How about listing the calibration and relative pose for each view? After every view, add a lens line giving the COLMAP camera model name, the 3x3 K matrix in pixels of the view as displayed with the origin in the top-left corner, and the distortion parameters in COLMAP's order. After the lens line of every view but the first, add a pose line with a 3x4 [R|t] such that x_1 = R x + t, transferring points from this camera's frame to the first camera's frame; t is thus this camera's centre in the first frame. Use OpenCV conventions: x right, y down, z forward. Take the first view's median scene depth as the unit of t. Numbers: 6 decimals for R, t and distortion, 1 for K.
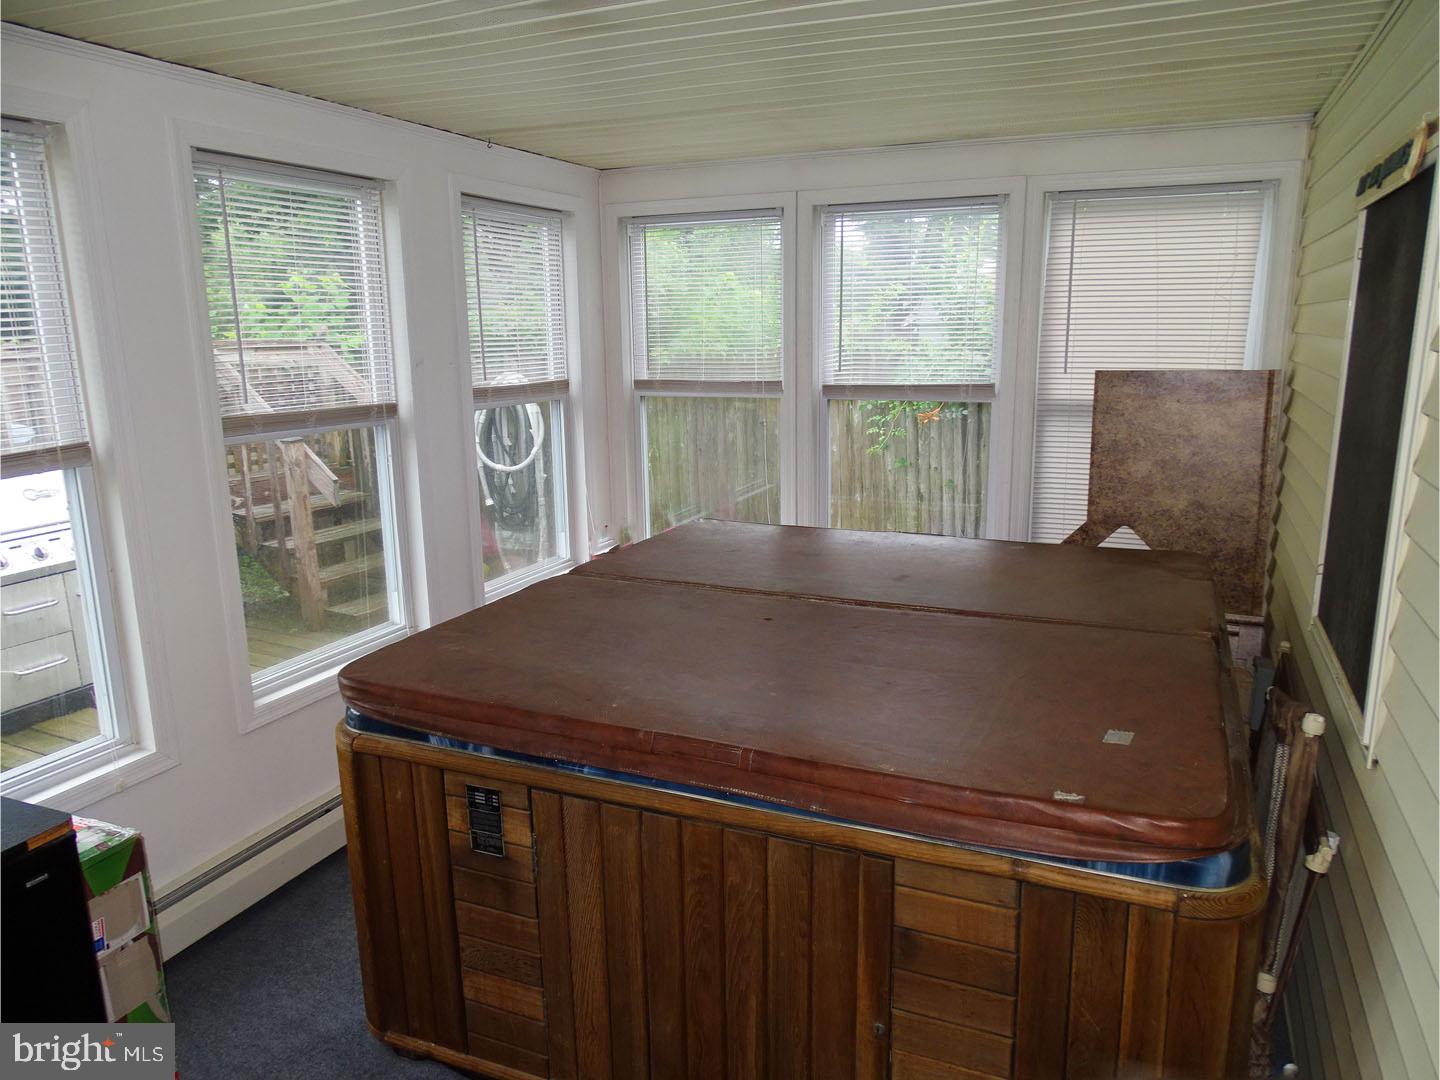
lens RADIAL K [[1018.1, 0, 722.6], [0, 1018.1, 539.9], [0, 0, 1]] dist [-0.005118, -0.002704]
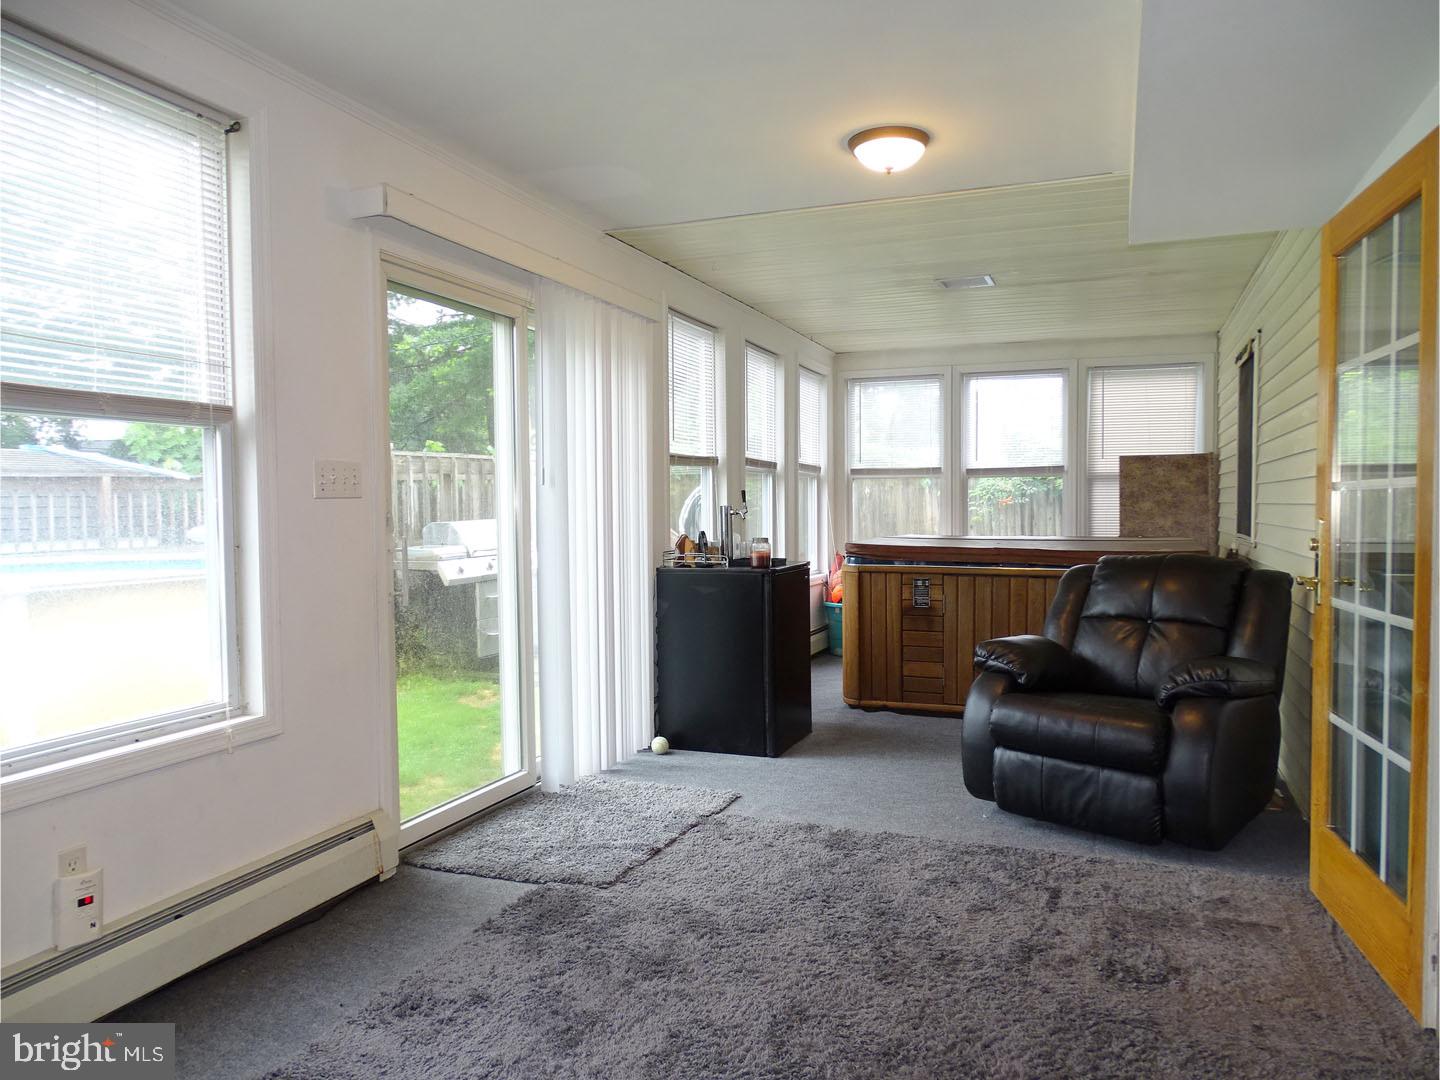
lens RADIAL K [[1018.1, 0, 722.6], [0, 1018.1, 539.9], [0, 0, 1]] dist [-0.005118, -0.002704]
pose [[0.999355, 0.004924, 0.035568, -0.449120], [0.001324, 0.984825, -0.173545, 0.321072], [-0.035883, 0.173480, 0.984183, -0.833484]]
